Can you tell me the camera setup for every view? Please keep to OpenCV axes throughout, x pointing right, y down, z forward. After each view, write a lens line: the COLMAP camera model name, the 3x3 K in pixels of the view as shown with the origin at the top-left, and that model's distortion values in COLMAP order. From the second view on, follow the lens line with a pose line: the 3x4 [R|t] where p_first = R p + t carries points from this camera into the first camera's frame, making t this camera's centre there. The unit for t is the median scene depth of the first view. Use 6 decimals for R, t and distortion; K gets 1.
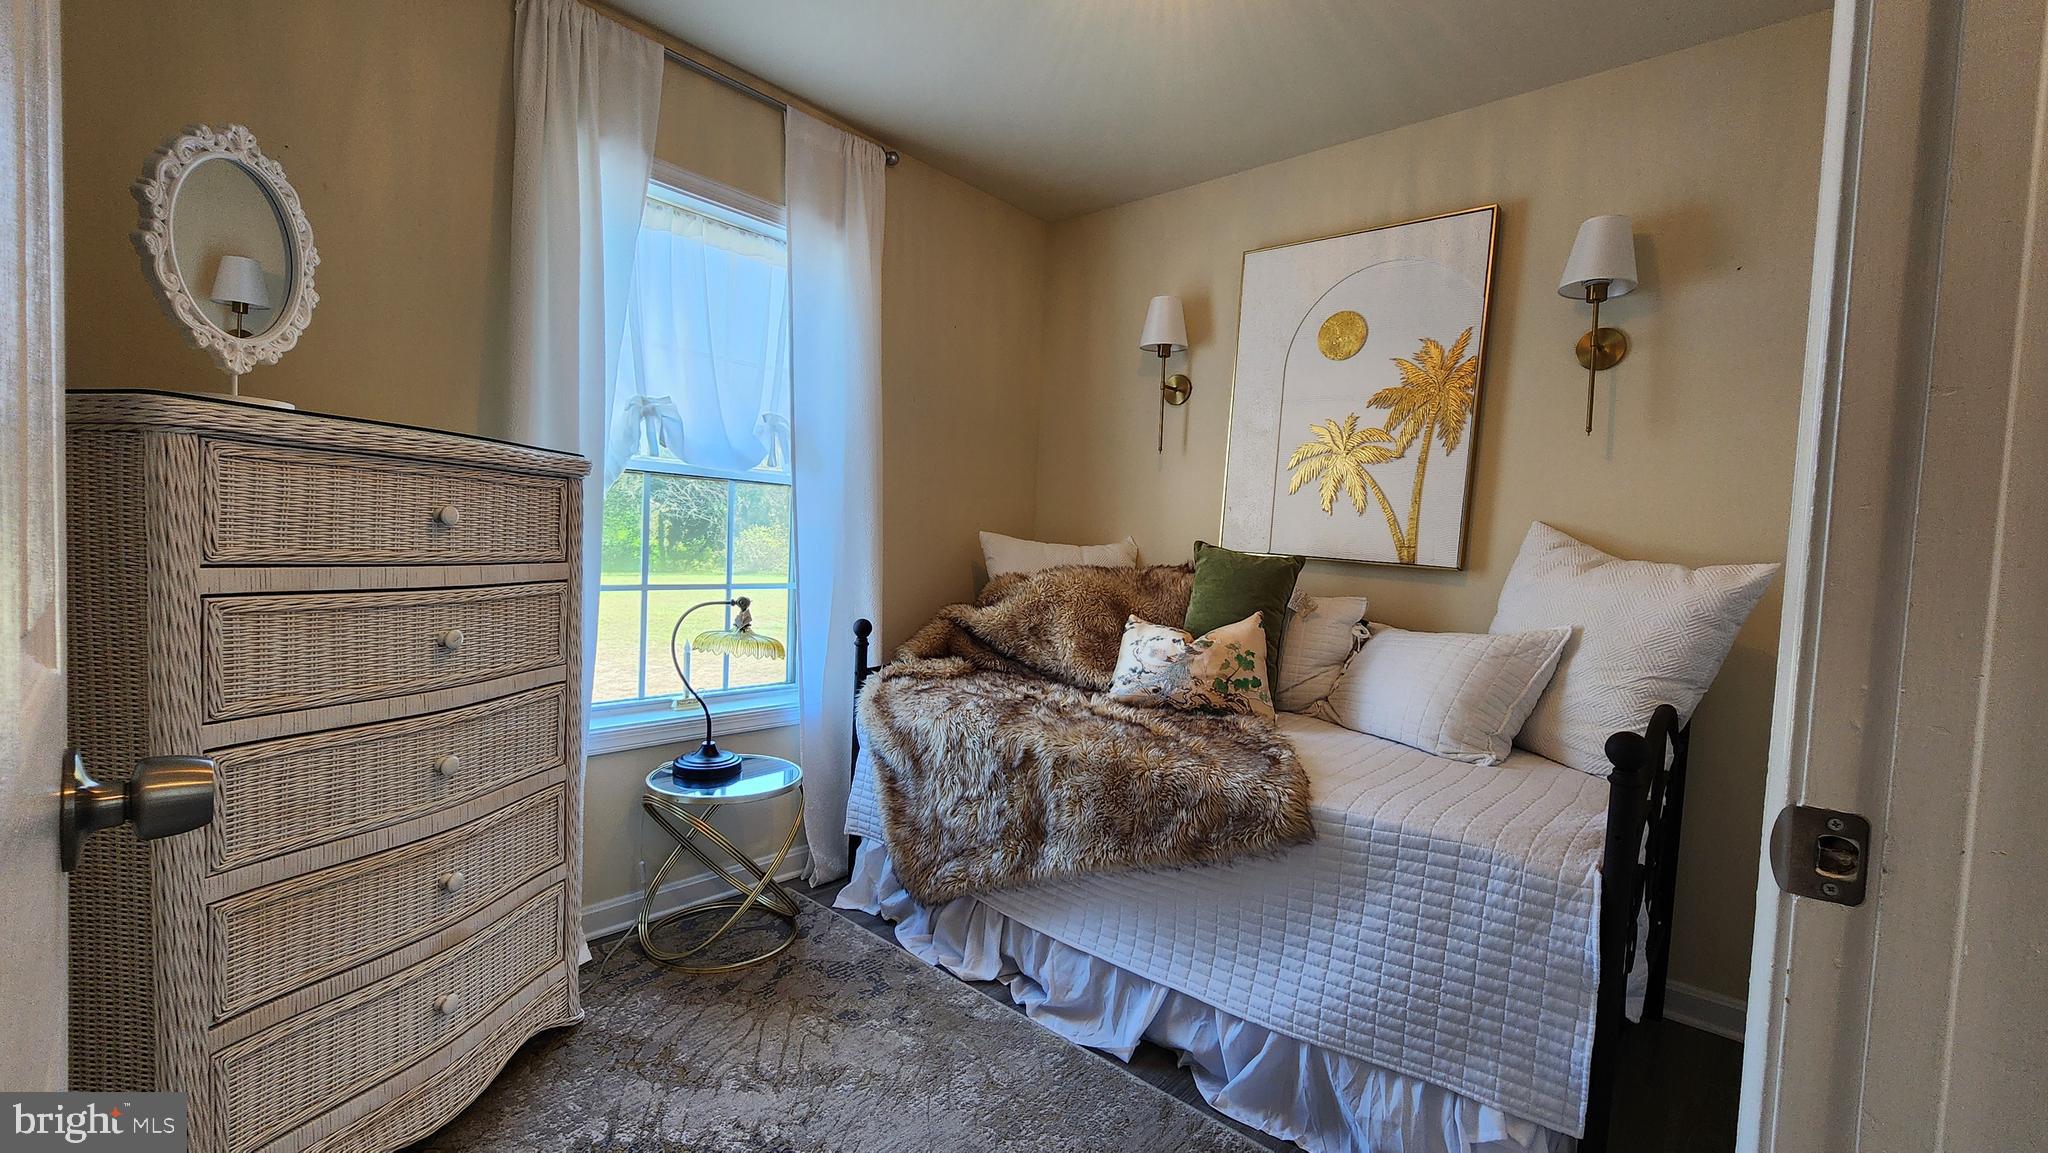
lens RADIAL K [[843.4, 0, 998.6], [0, 843.4, 582.4], [0, 0, 1]] dist [-0.025644, 0.000017]
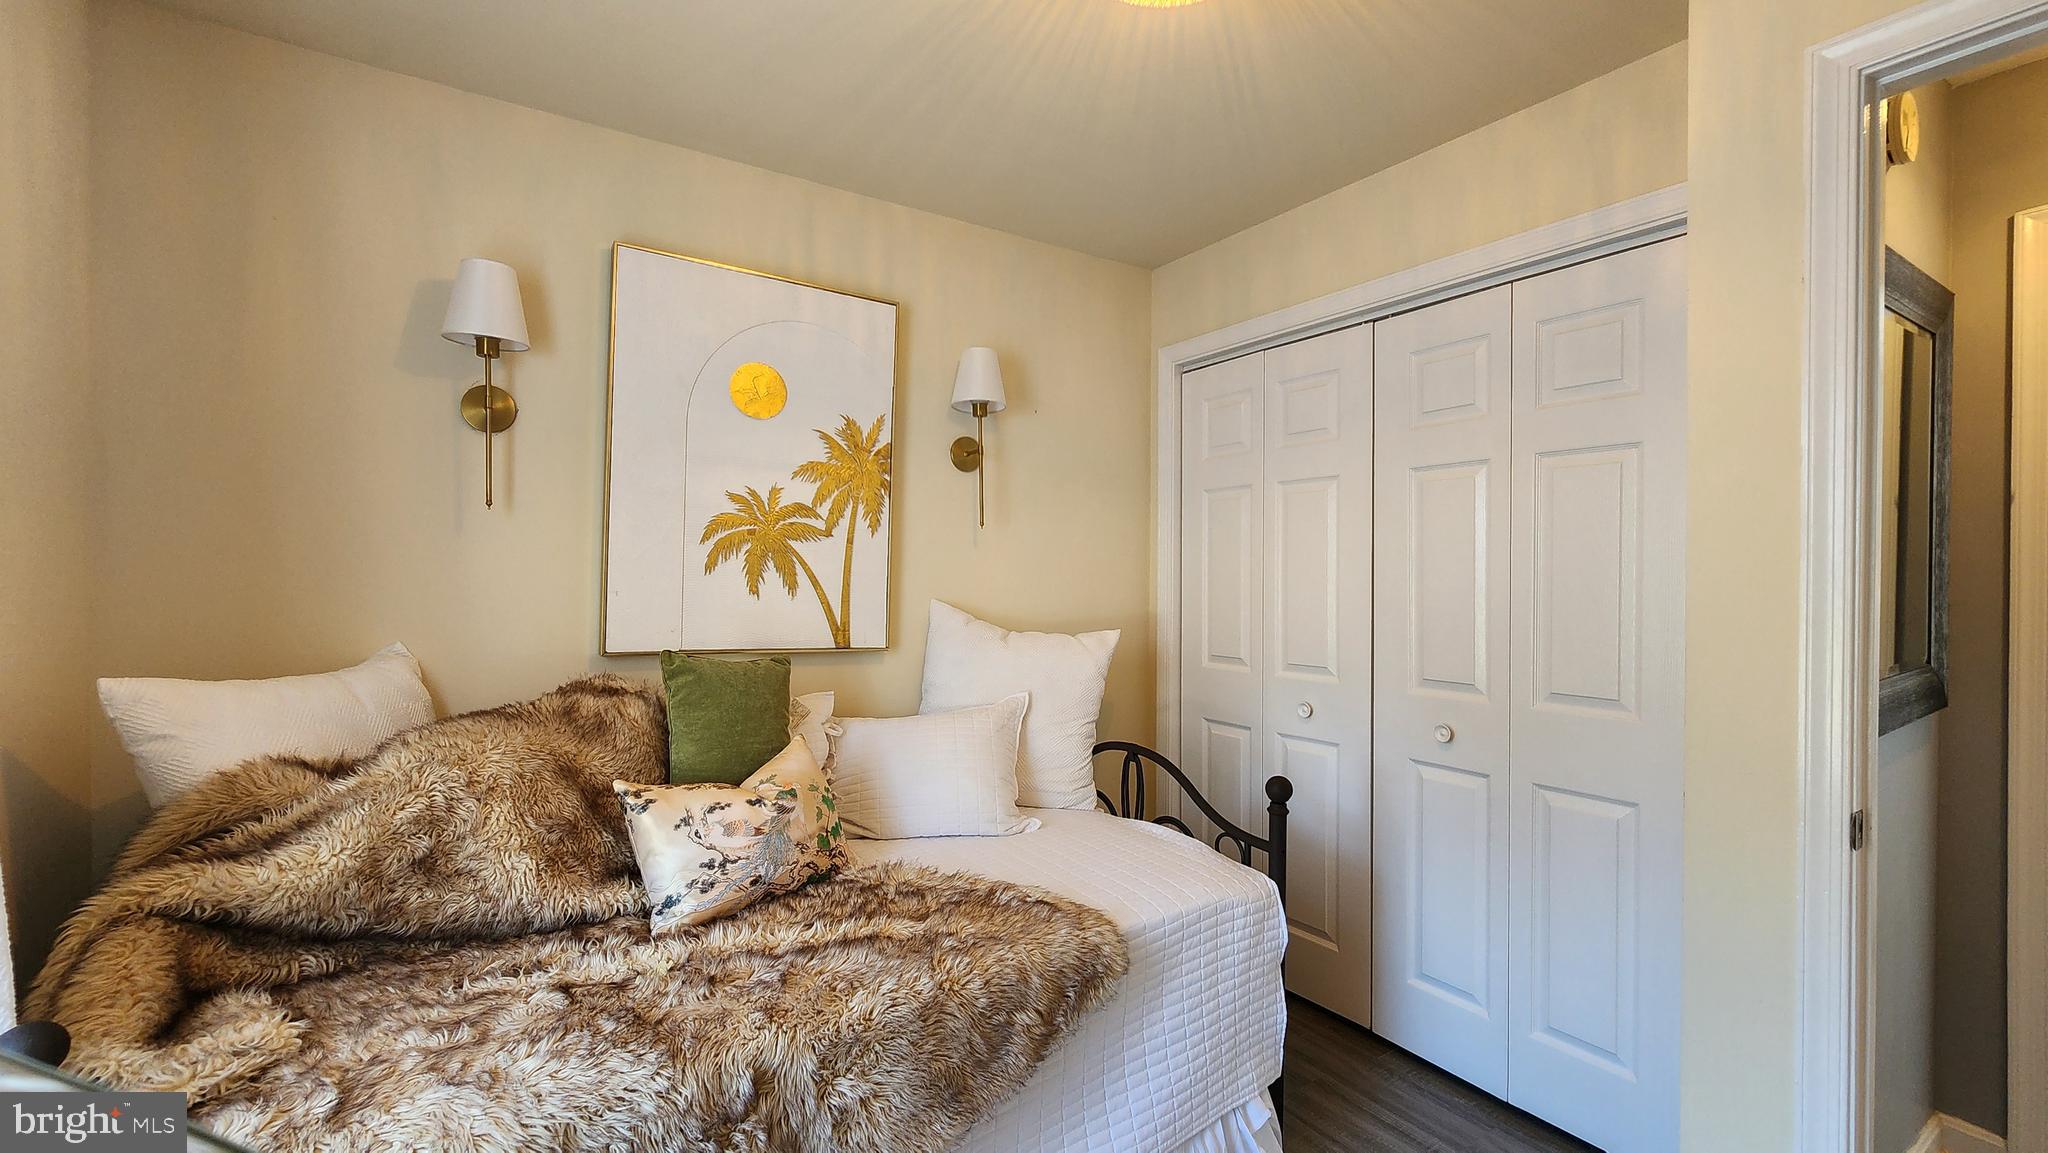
lens RADIAL K [[838.7, 0, 1017.6], [0, 838.7, 577.7], [0, 0, 1]] dist [-0.001882, 0.000236]
pose [[0.242882, -0.051219, 0.968703, -0.403083], [0.053312, 0.997801, 0.039390, -0.133090], [-0.968590, 0.042077, 0.245079, 0.583966]]
